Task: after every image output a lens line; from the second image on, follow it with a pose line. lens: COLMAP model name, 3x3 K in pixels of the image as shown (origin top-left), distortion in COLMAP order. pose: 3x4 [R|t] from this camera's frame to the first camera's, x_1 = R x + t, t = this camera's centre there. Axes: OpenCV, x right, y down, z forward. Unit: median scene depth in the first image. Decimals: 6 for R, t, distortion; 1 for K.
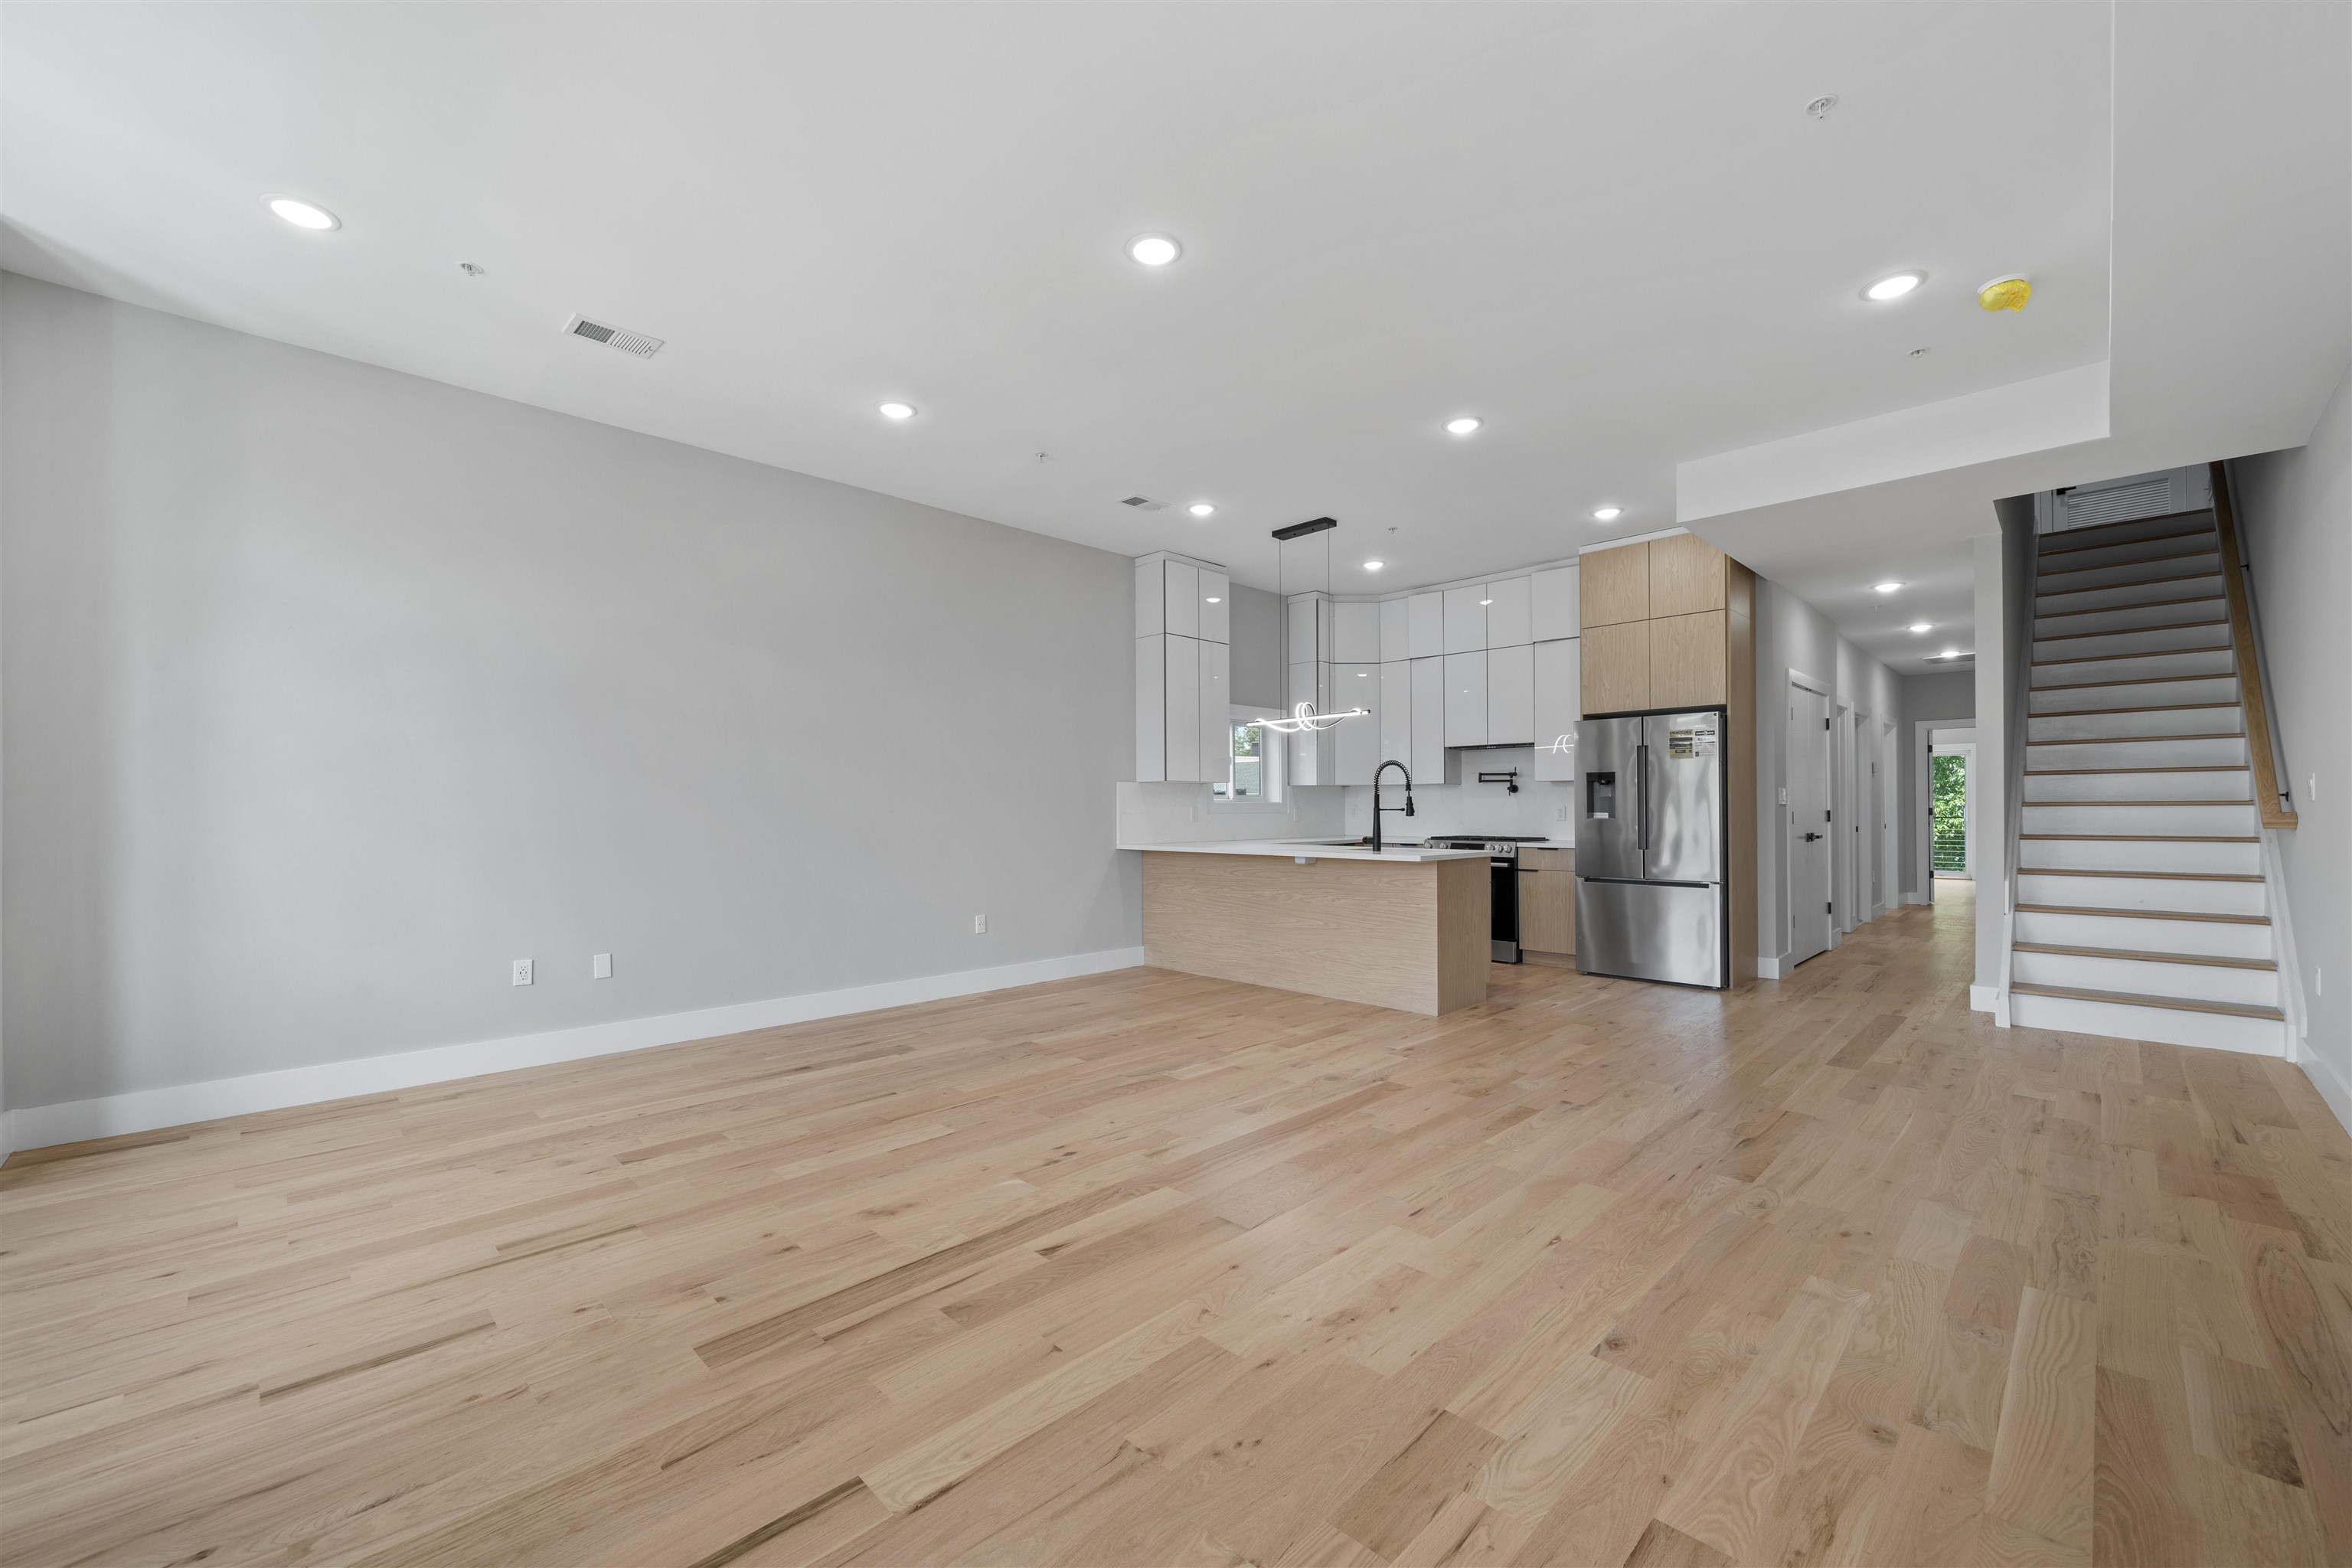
lens RADIAL K [[922.2, 0, 1178.0], [0, 922.2, 796.6], [0, 0, 1]] dist [-0.000960, -0.000338]
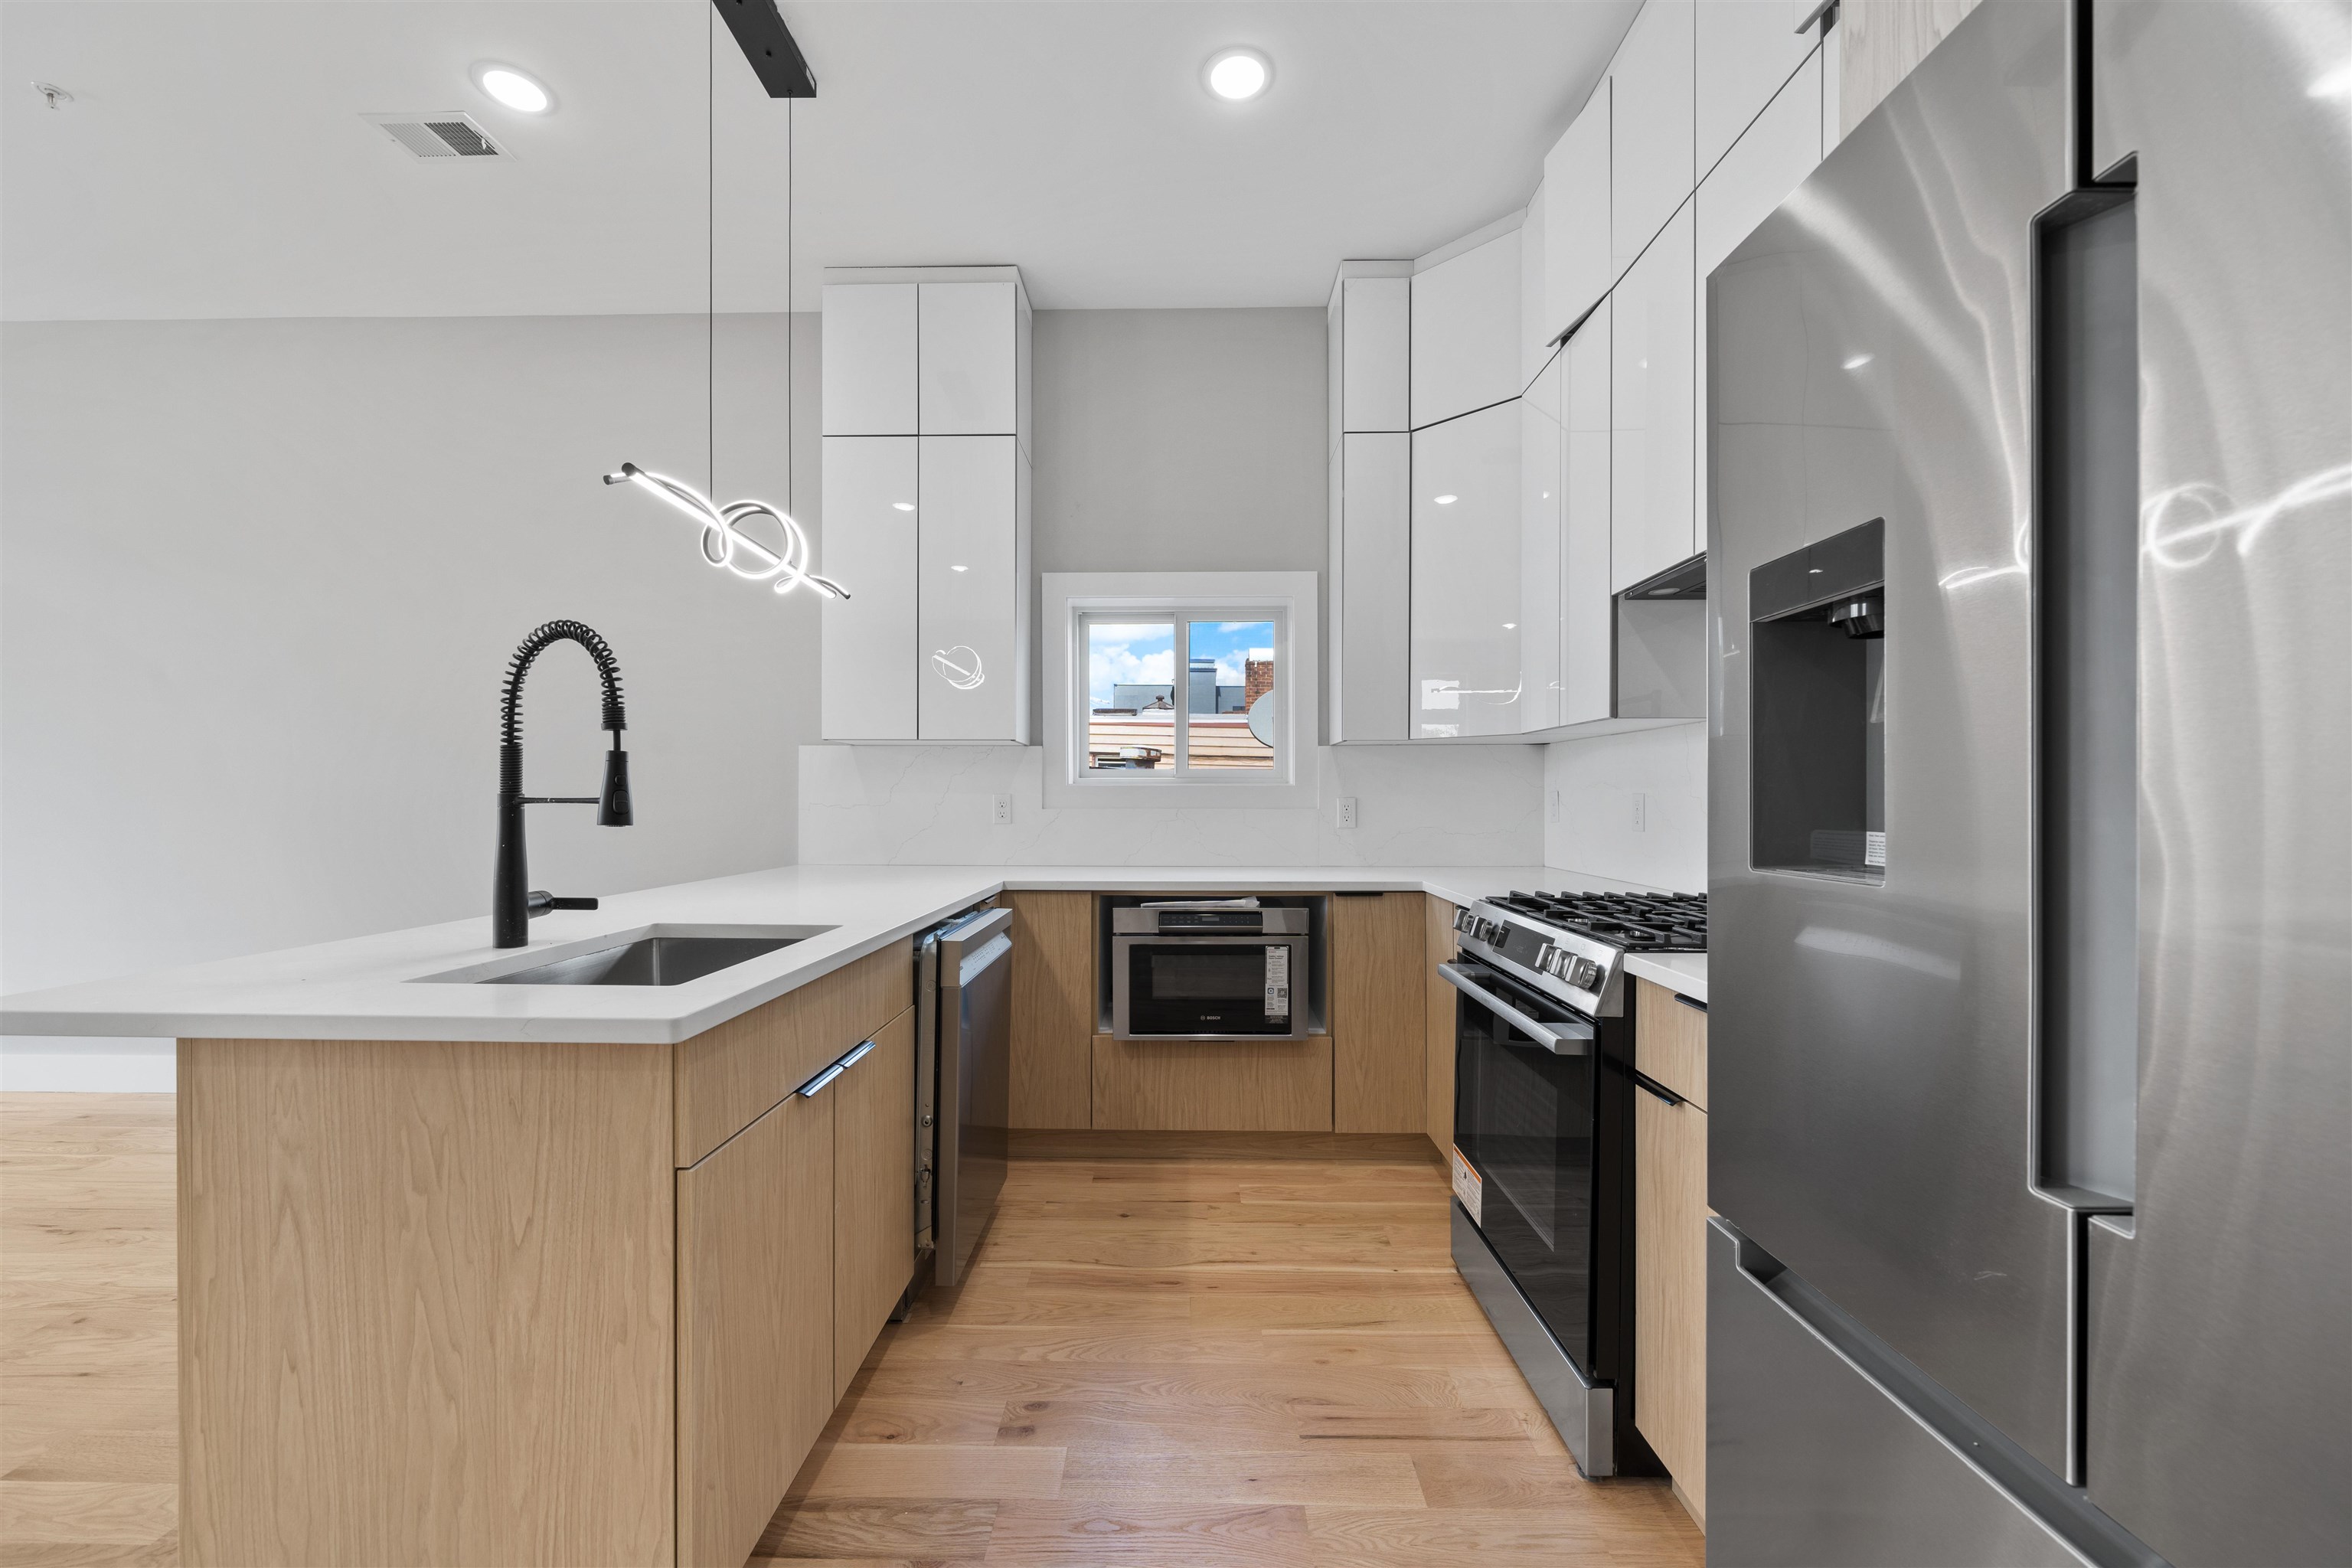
lens RADIAL K [[922.2, 0, 1163.9], [0, 922.2, 803.3], [0, 0, 1]] dist [-0.000960, -0.000338]
pose [[0.699400, 0.009573, -0.714666, 0.695348], [0.006314, 0.999789, 0.019572, 0.013059], [0.714702, -0.018201, 0.699192, 1.172695]]
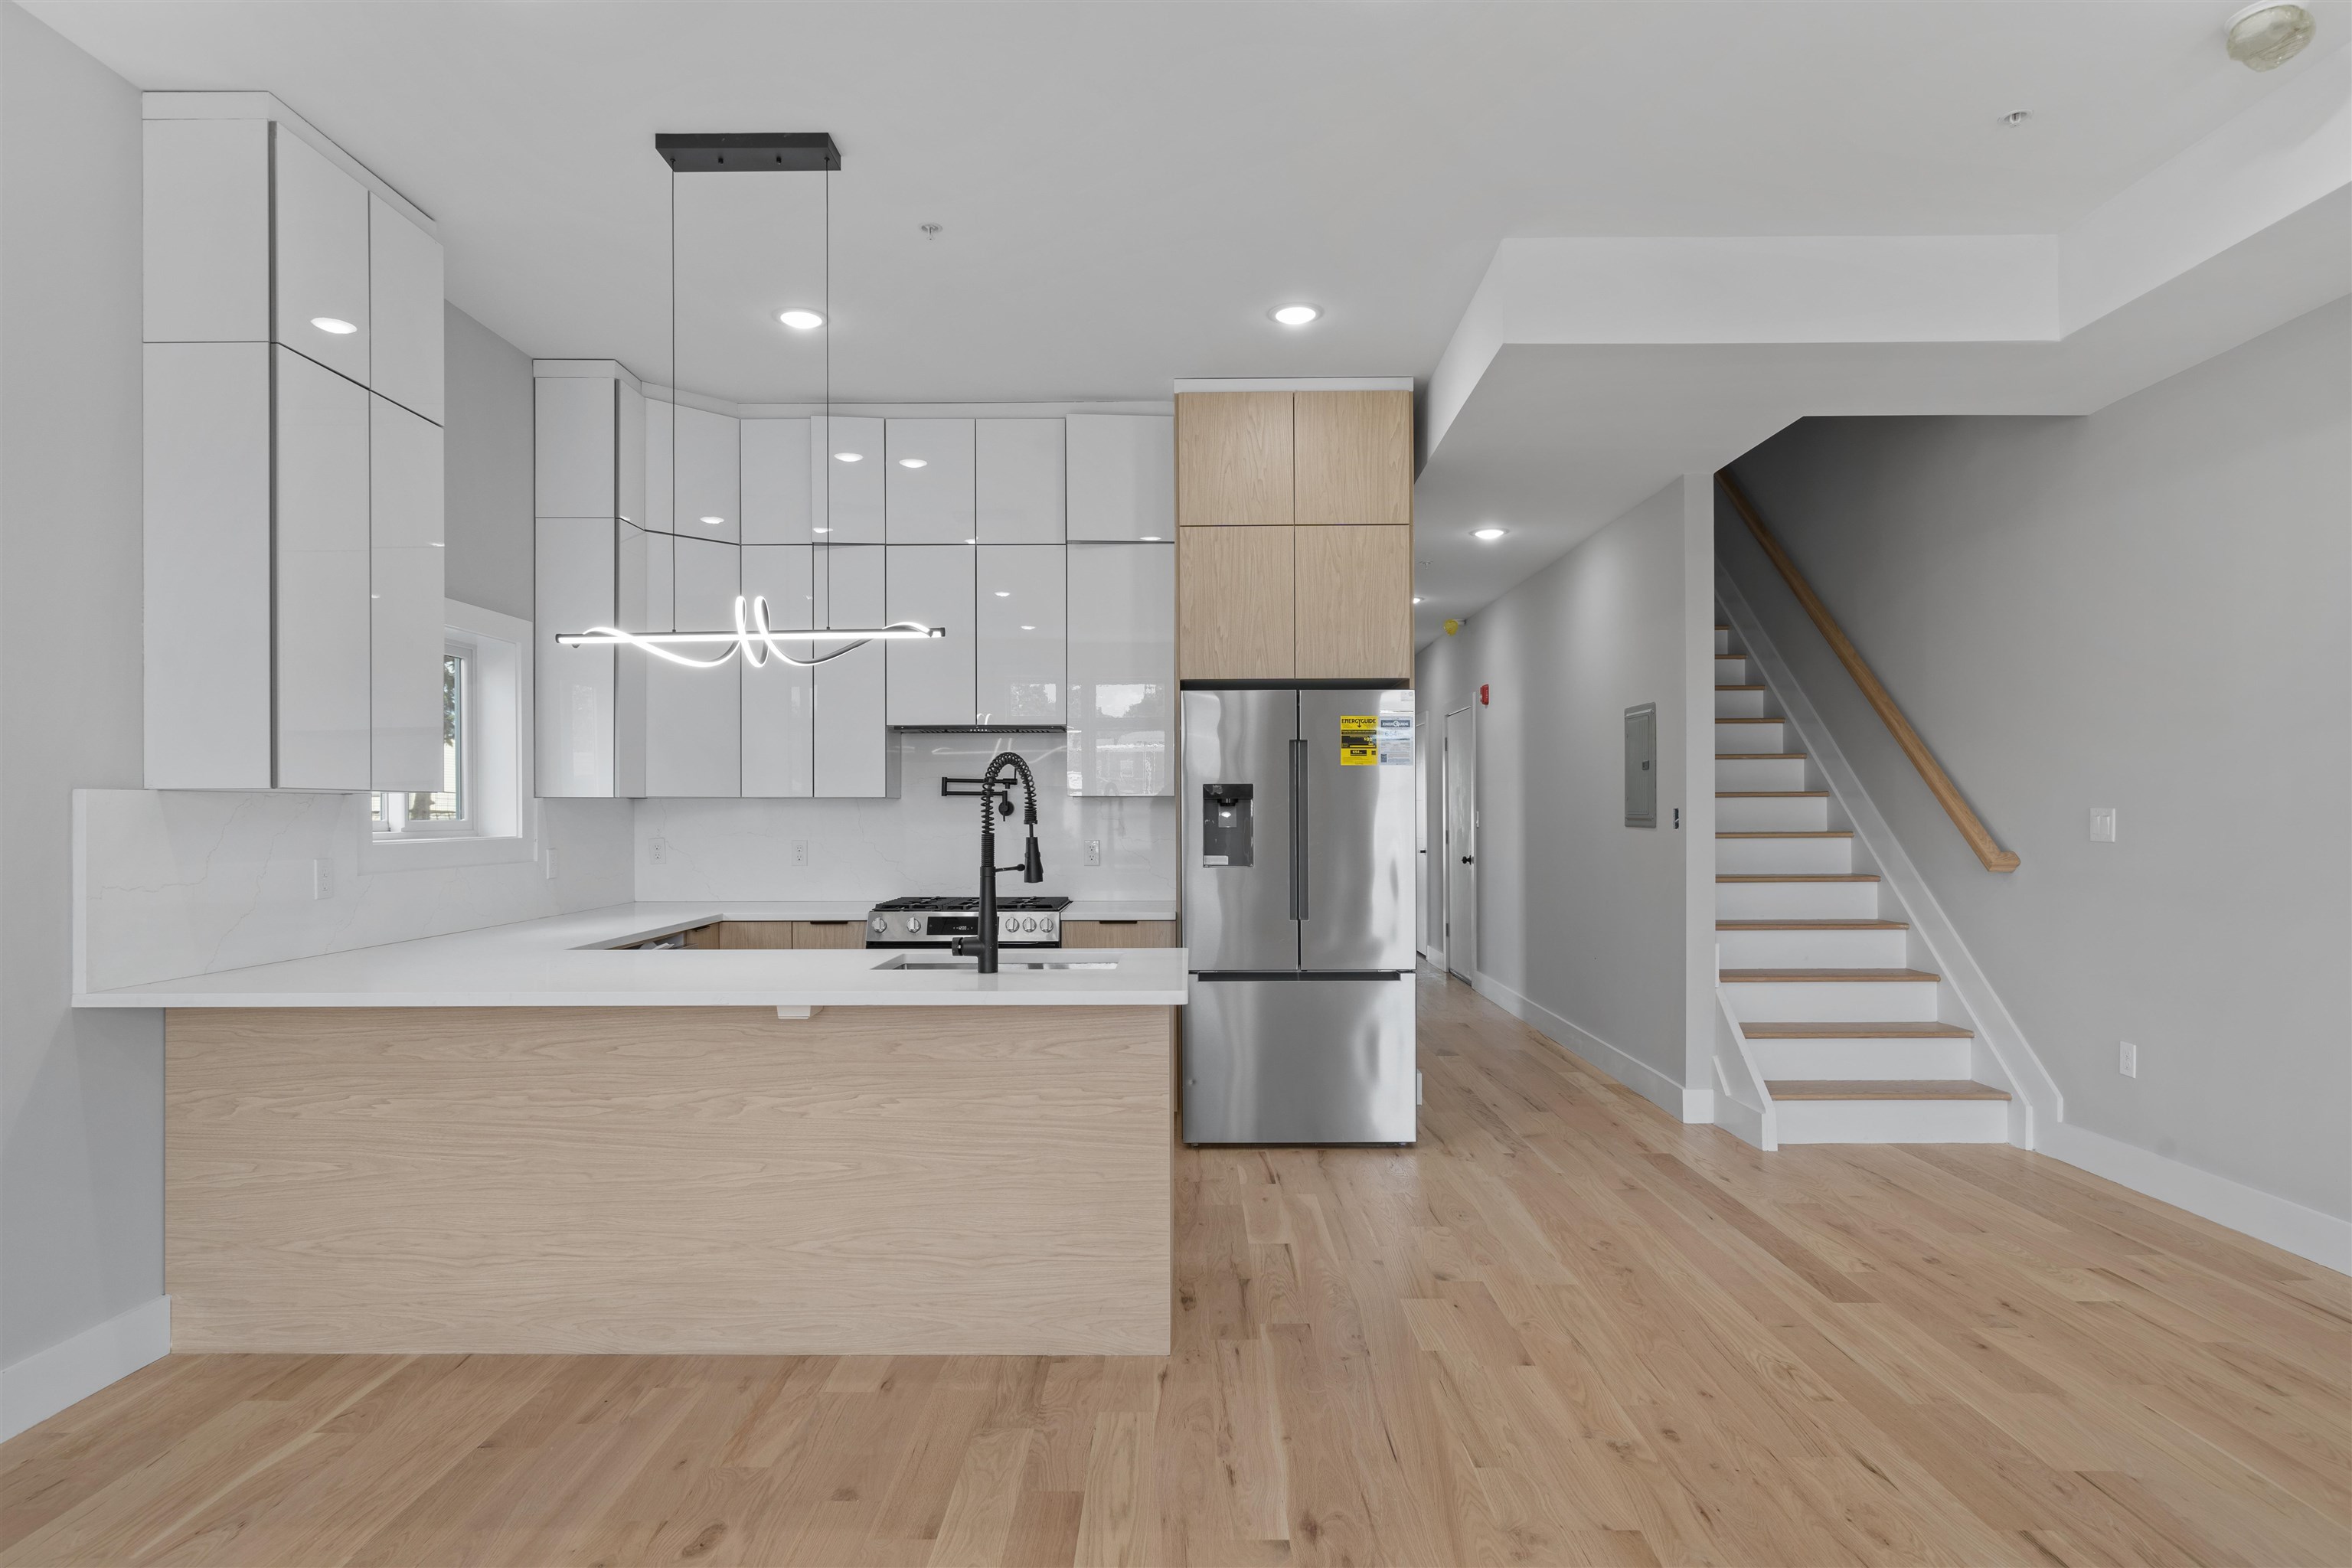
lens RADIAL K [[1264.9, 0, 1177.8], [0, 1264.9, 807.6], [0, 0, 1]] dist [0.005176, -0.000218]
pose [[0.711417, 0.002492, 0.702766, -0.152789], [-0.008580, 0.999950, 0.005140, -0.022955], [-0.702718, -0.009686, 0.711403, 0.666421]]
